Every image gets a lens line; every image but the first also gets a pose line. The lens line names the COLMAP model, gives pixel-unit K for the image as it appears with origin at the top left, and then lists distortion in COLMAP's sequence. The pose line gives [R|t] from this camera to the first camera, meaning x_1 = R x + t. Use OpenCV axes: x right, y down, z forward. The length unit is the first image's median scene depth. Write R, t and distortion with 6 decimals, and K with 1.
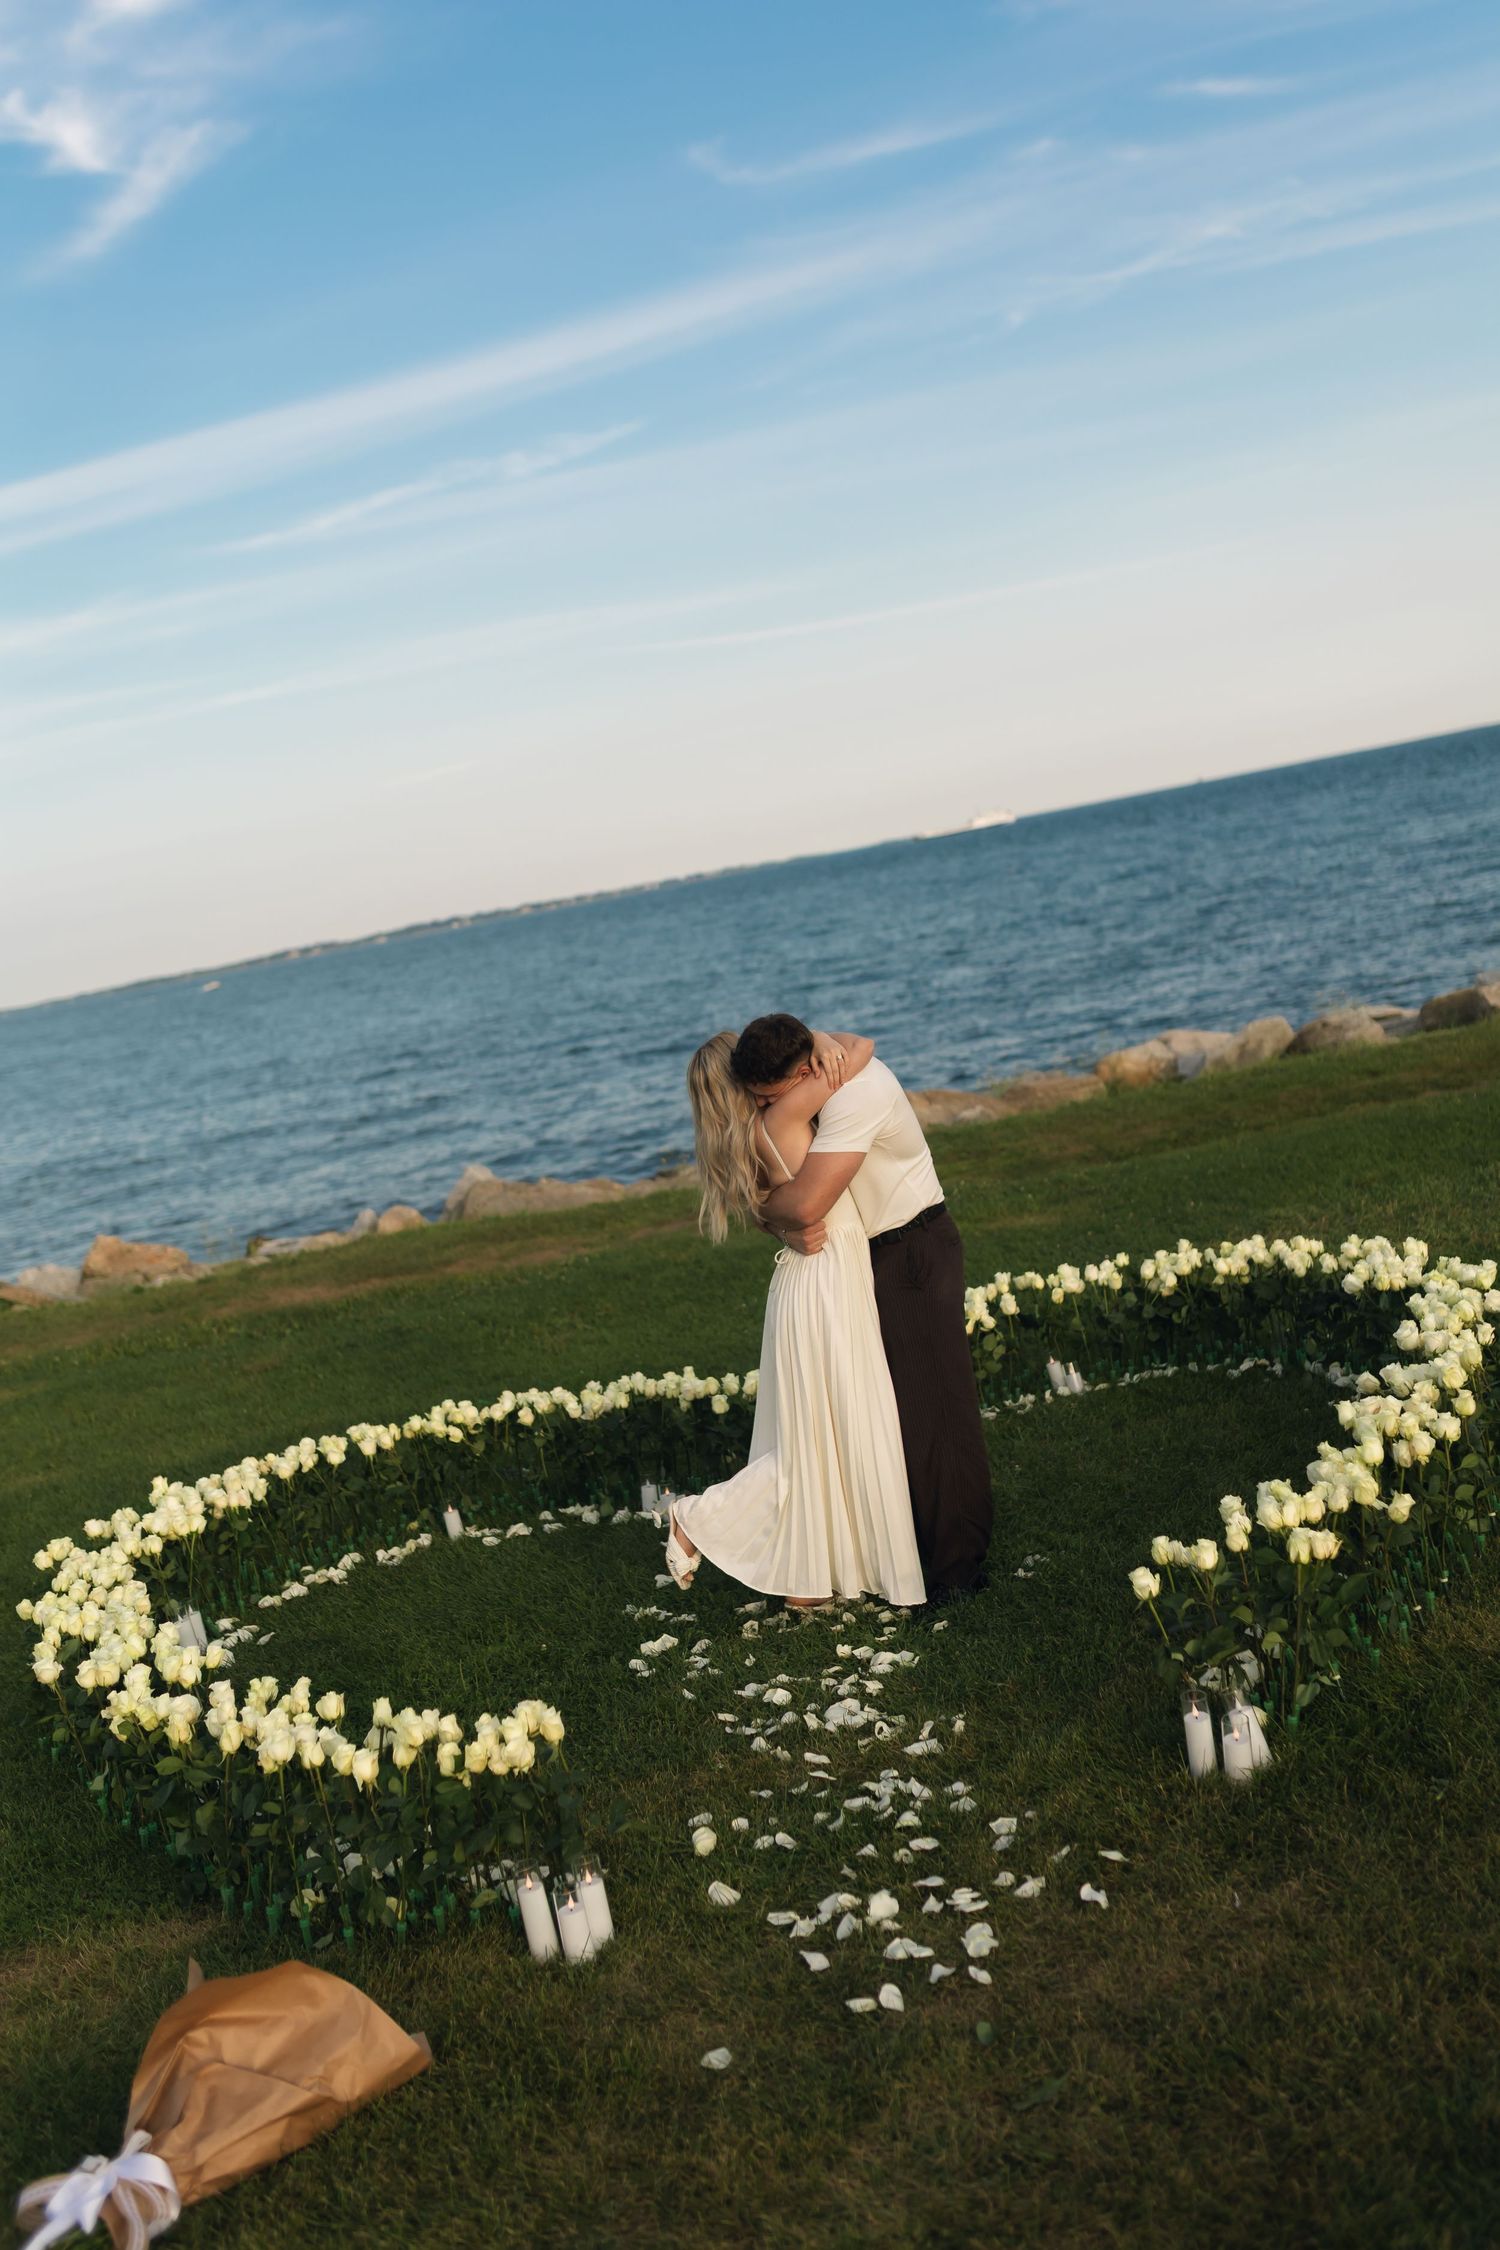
lens RADIAL K [[2129.5, 0, 778.4], [0, 2129.5, 1072.2], [0, 0, 1]] dist [-0.011240, 0.000000]
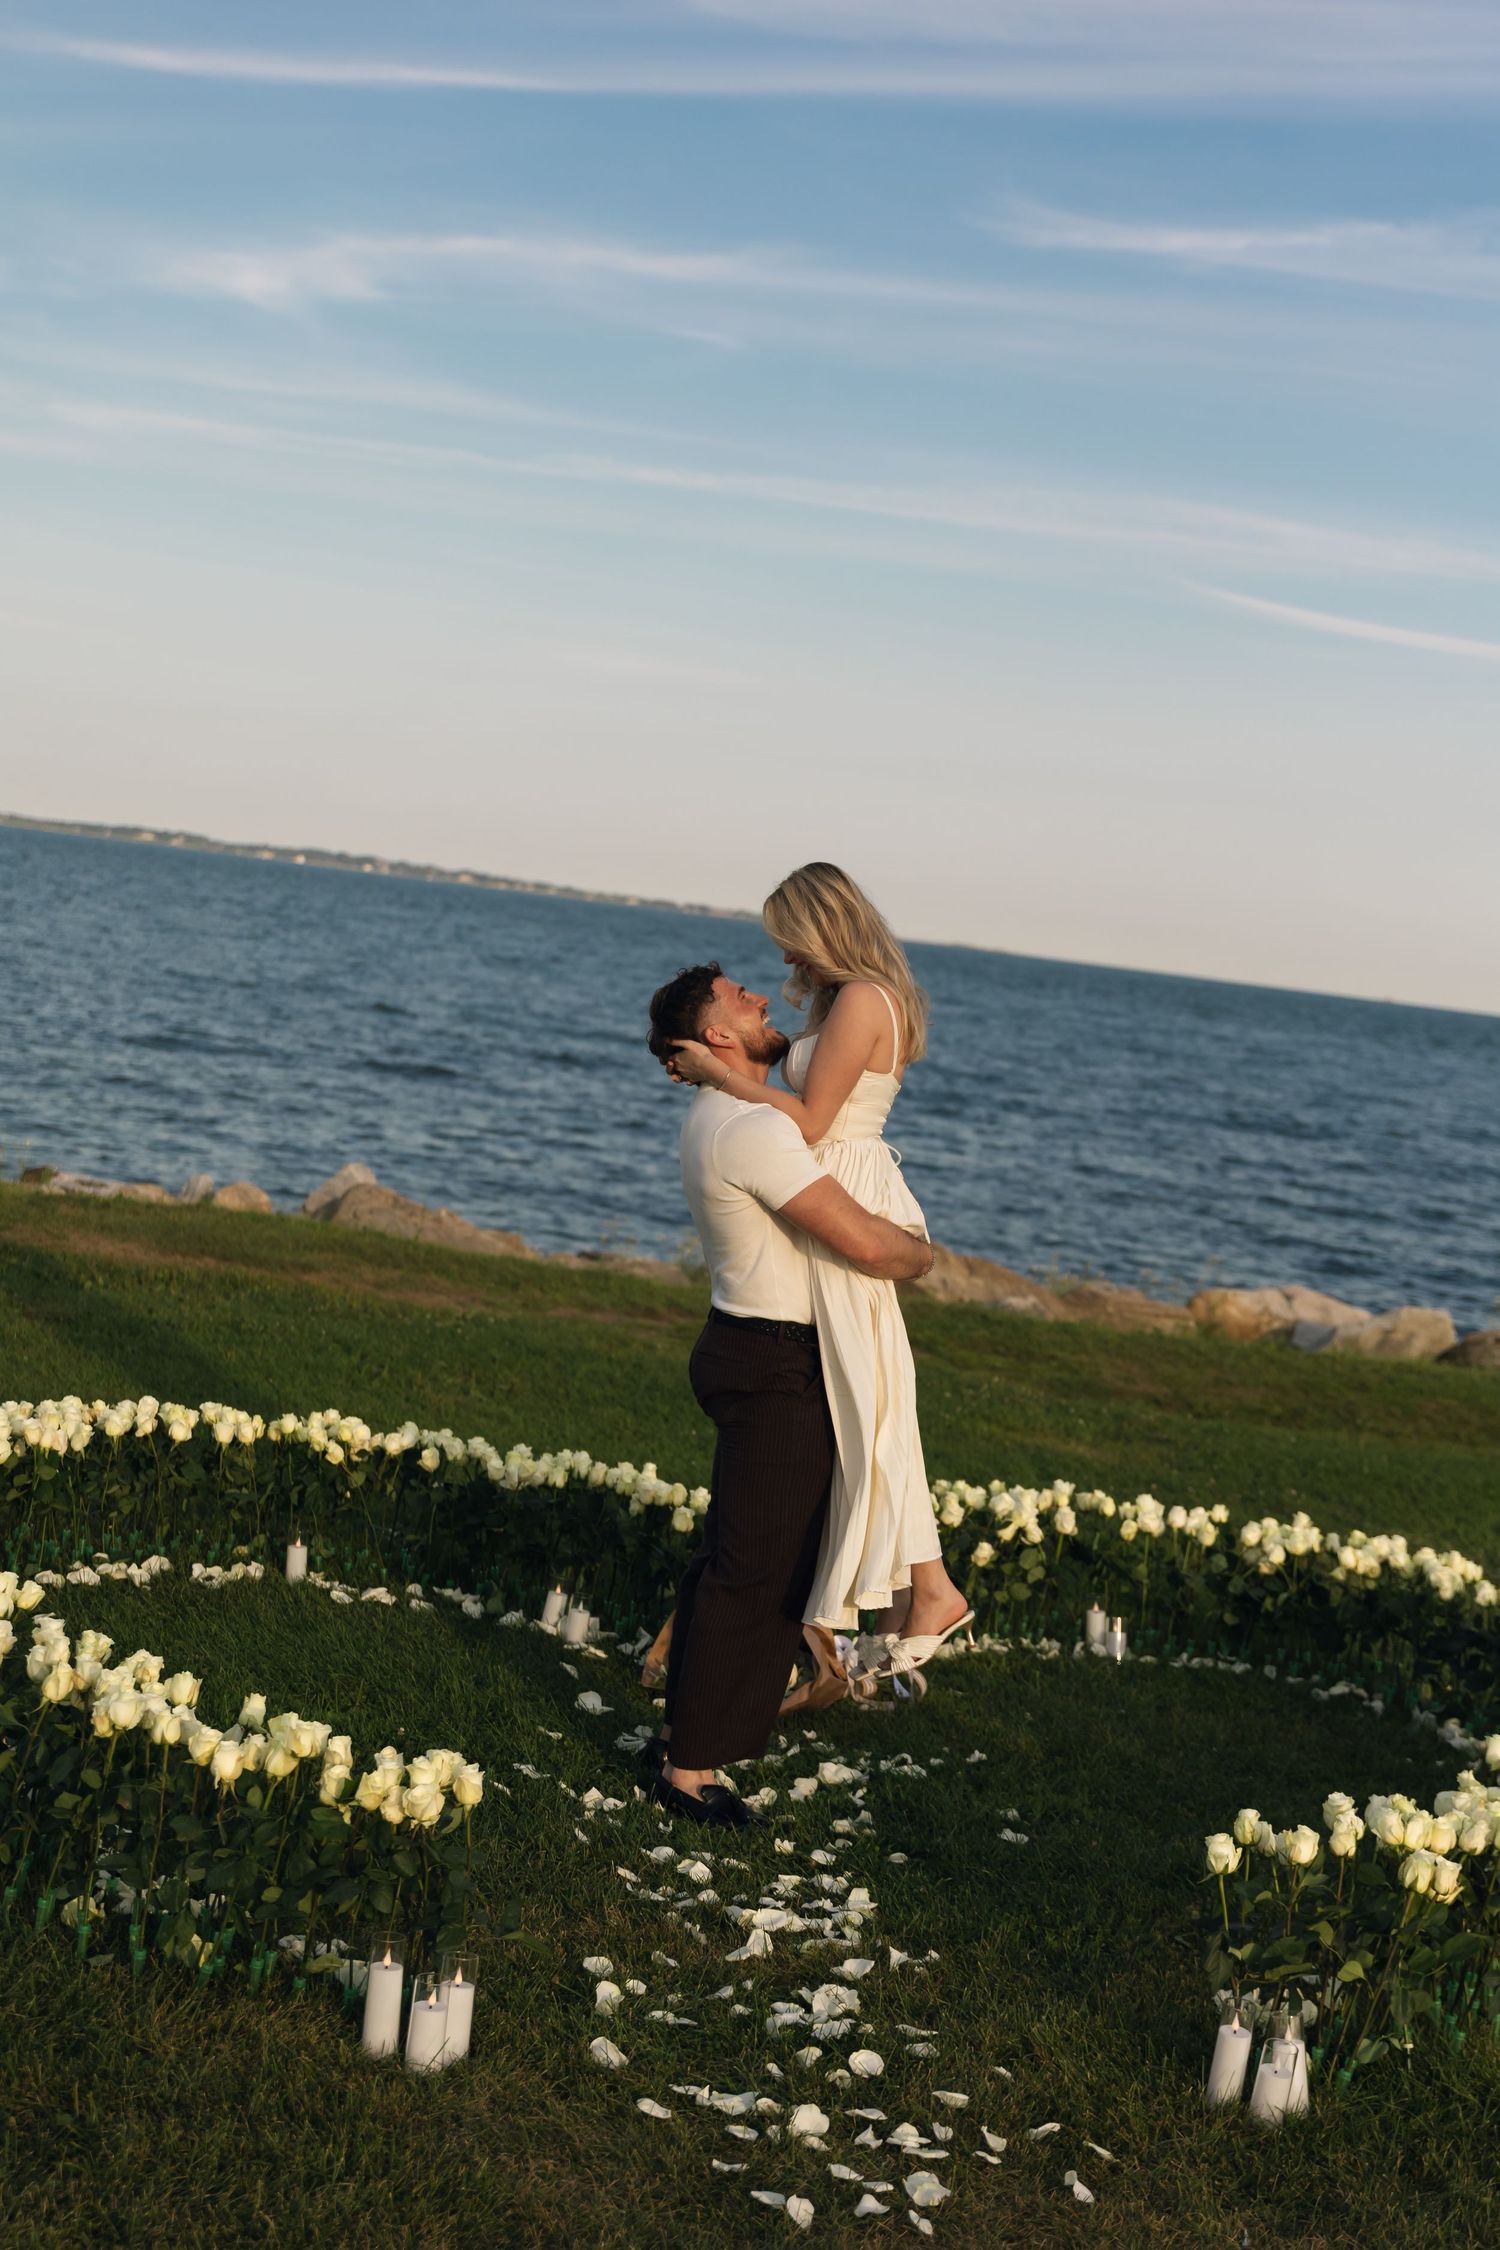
lens RADIAL K [[2900.8, 0, 750.2], [0, 2900.8, 1129.5], [0, 0, 1]] dist [-0.019015, 0.000000]
pose [[0.949354, 0.314204, 0.001547, -0.048038], [-0.314074, 0.949084, -0.024413, 0.037946], [-0.009138, 0.022690, 0.999701, -0.051350]]
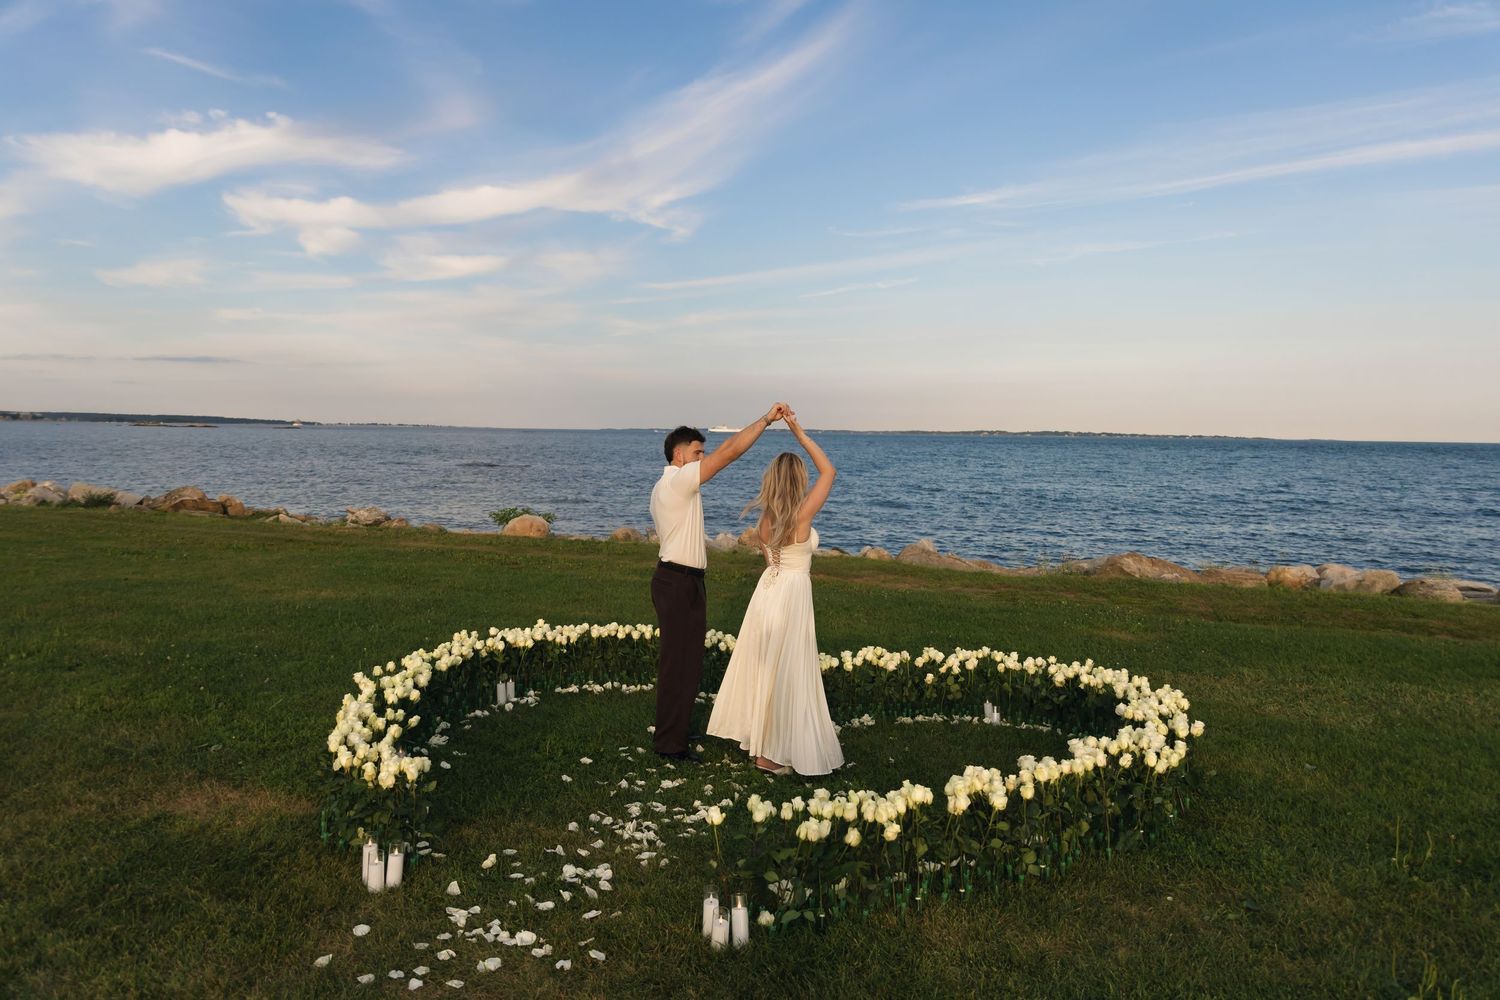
lens RADIAL K [[1007.1, 0, 741.1], [0, 1007.1, 498.2], [0, 0, 1]] dist [-0.001638, 0.000480]
pose [[0.875596, 0.232551, -0.423380, 0.276306], [-0.228049, 0.971669, 0.062082, -0.035634], [0.425822, 0.042193, 0.903822, 0.157747]]
